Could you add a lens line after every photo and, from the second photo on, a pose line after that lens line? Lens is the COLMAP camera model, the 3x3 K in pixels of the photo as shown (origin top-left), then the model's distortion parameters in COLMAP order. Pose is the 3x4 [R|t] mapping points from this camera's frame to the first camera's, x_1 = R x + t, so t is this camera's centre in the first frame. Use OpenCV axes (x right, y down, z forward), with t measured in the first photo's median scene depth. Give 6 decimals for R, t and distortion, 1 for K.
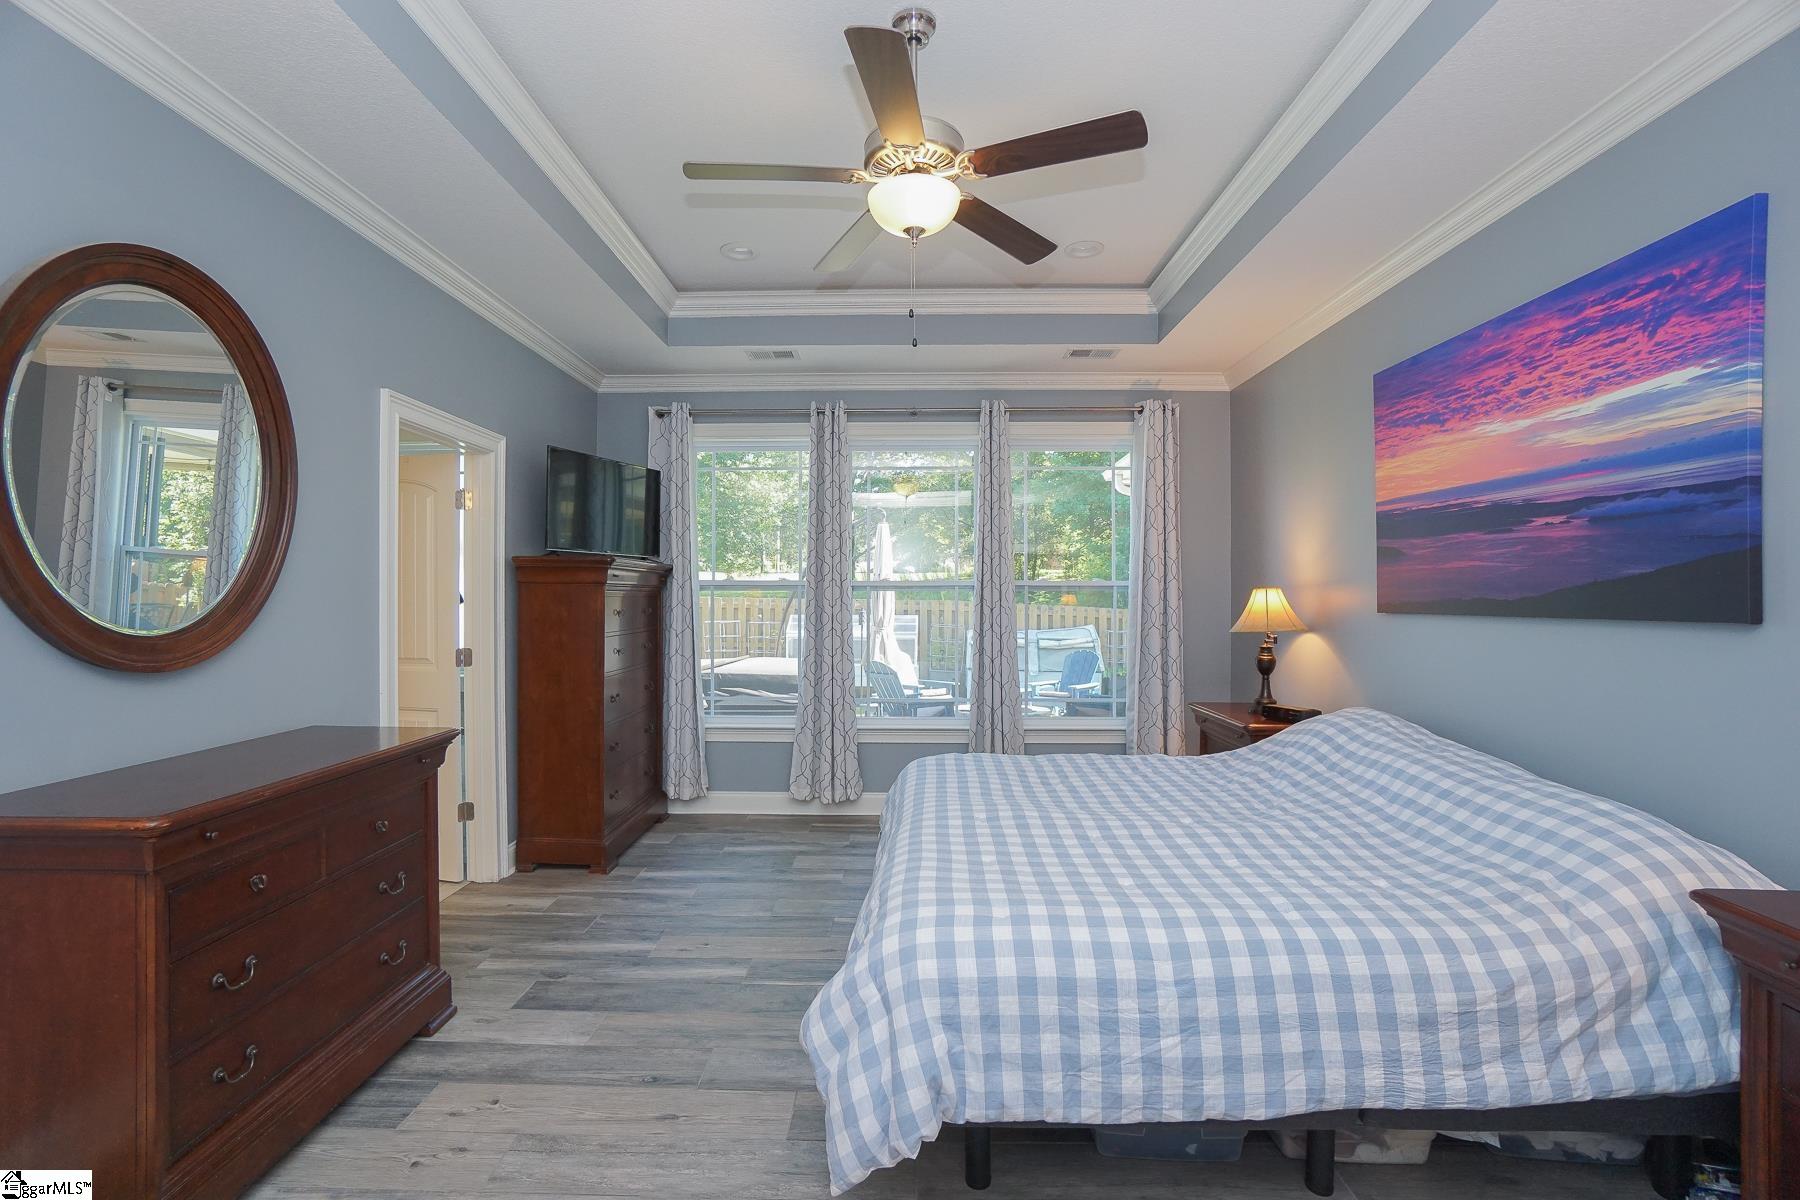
lens RADIAL K [[798.8, 0, 894.1], [0, 798.8, 599.1], [0, 0, 1]] dist [-0.051876, 0.012248]
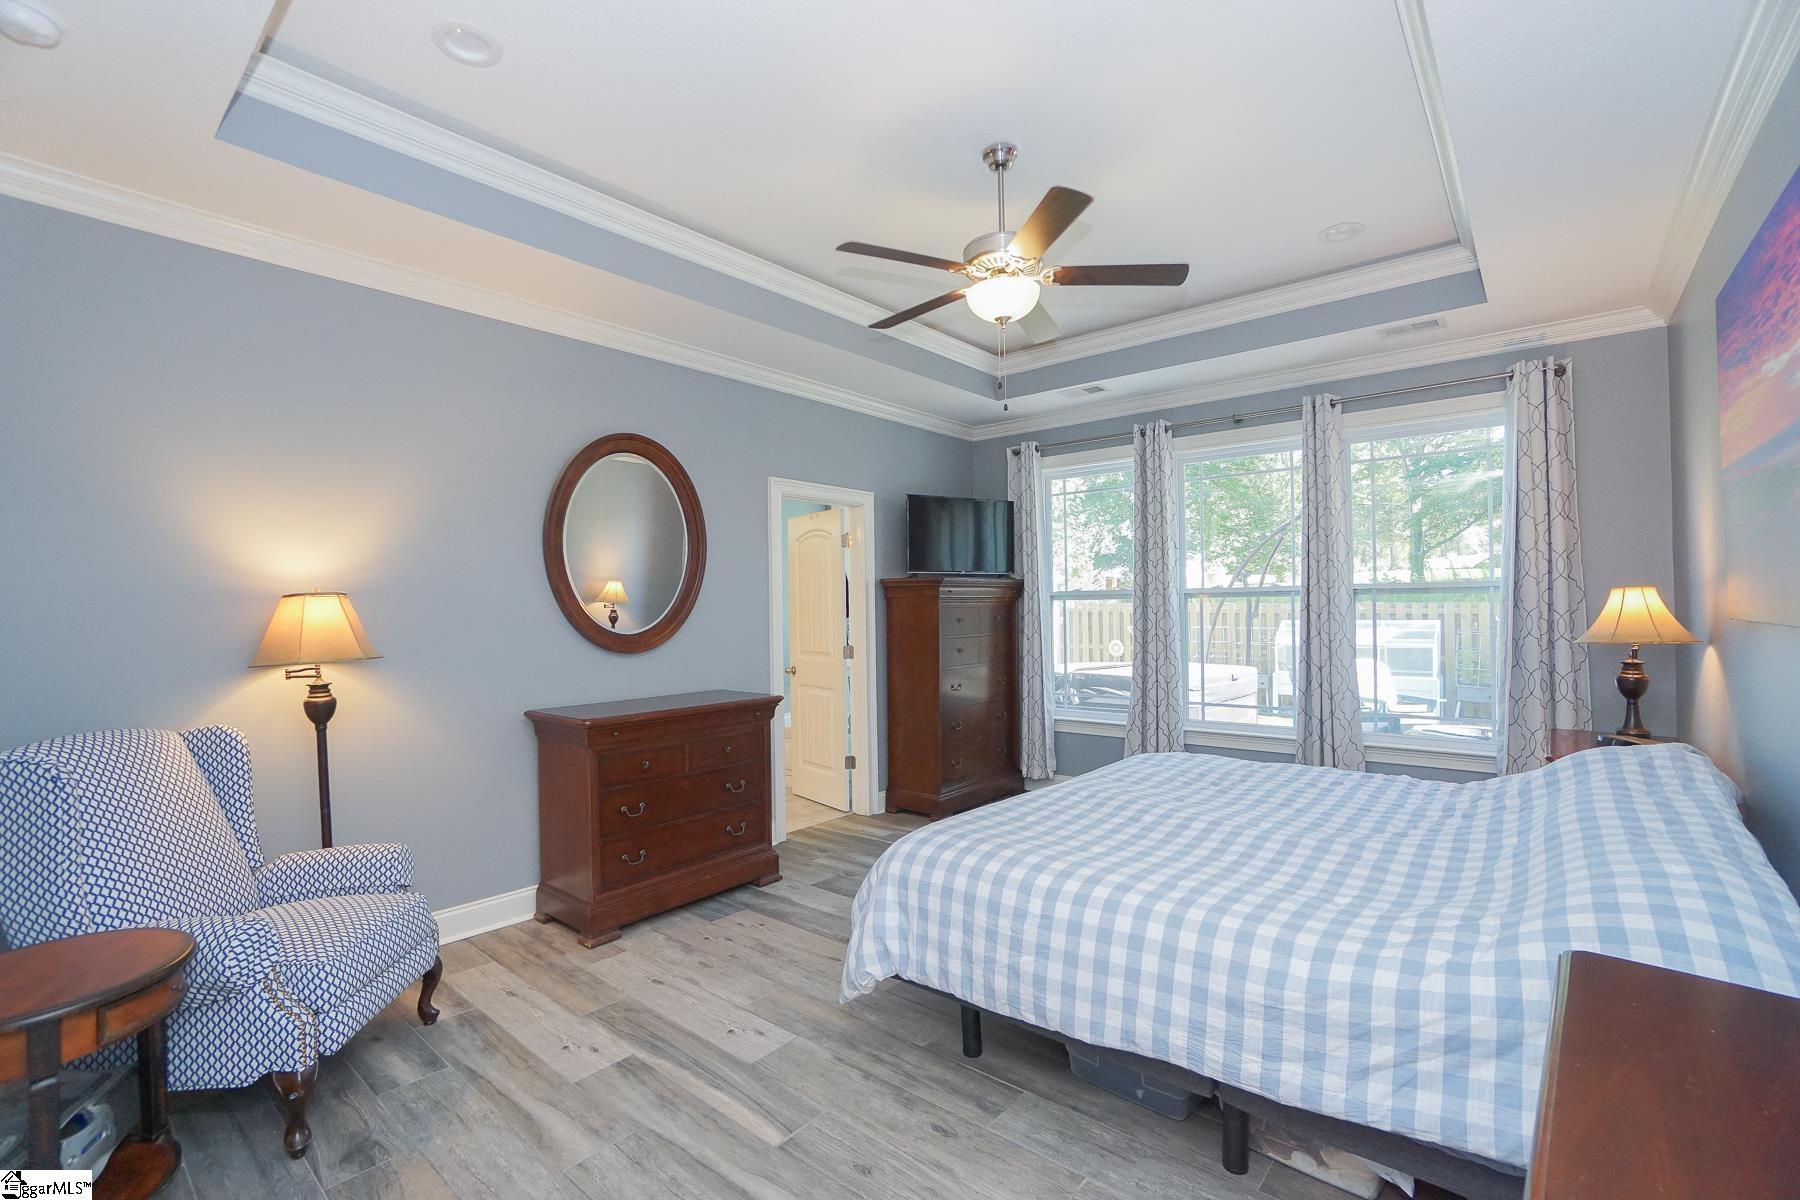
lens RADIAL K [[798.8, 0, 897.1], [0, 798.8, 598.1], [0, 0, 1]] dist [-0.051876, 0.012248]
pose [[0.775740, -0.019101, -0.630764, 0.557008], [0.014456, 0.999817, -0.012498, -0.005427], [0.630887, 0.000577, 0.775874, -0.074360]]
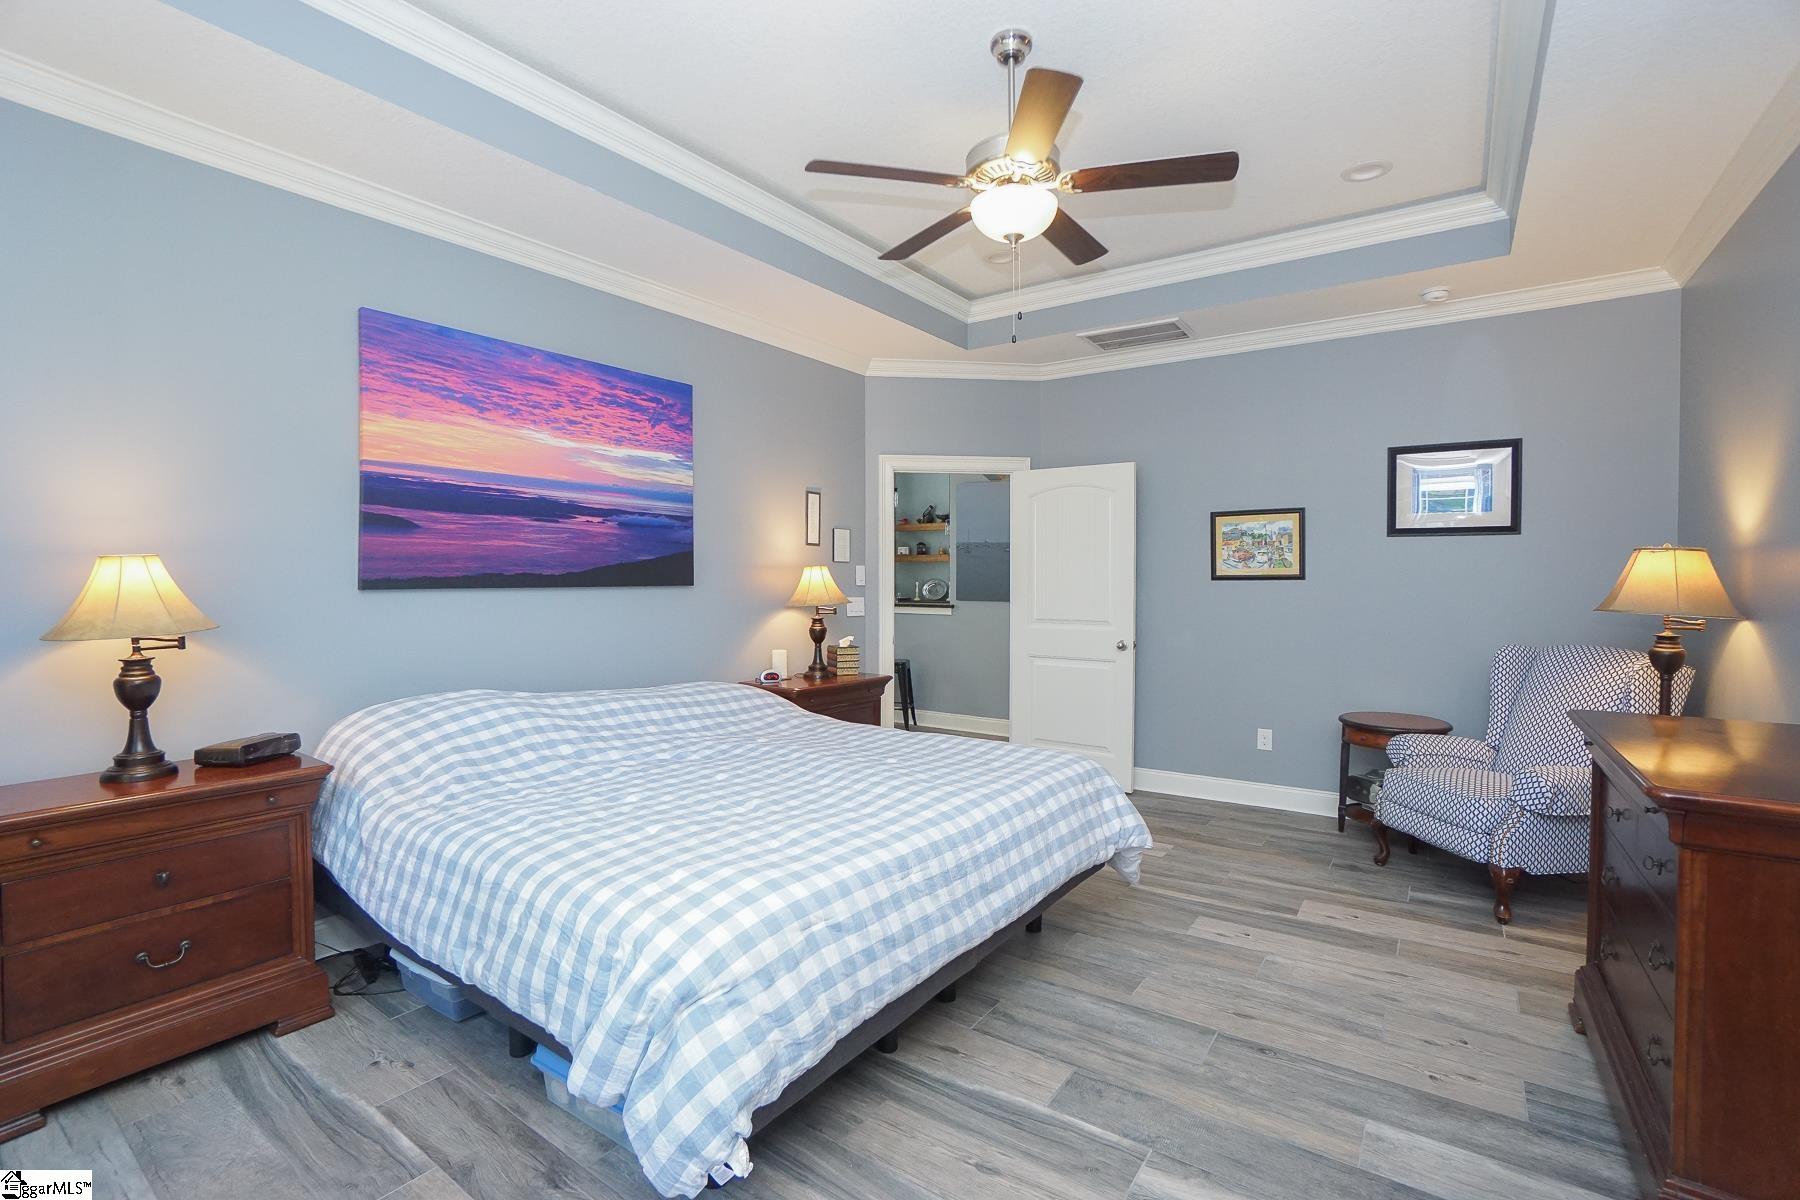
lens RADIAL K [[798.8, 0, 843.2], [0, 798.8, 589.4], [0, 0, 1]] dist [-0.051876, 0.012248]
pose [[-0.790937, -0.009286, 0.611827, -0.376606], [0.001967, 0.999841, 0.017718, 0.002984], [-0.611895, 0.015217, -0.790793, 1.639840]]
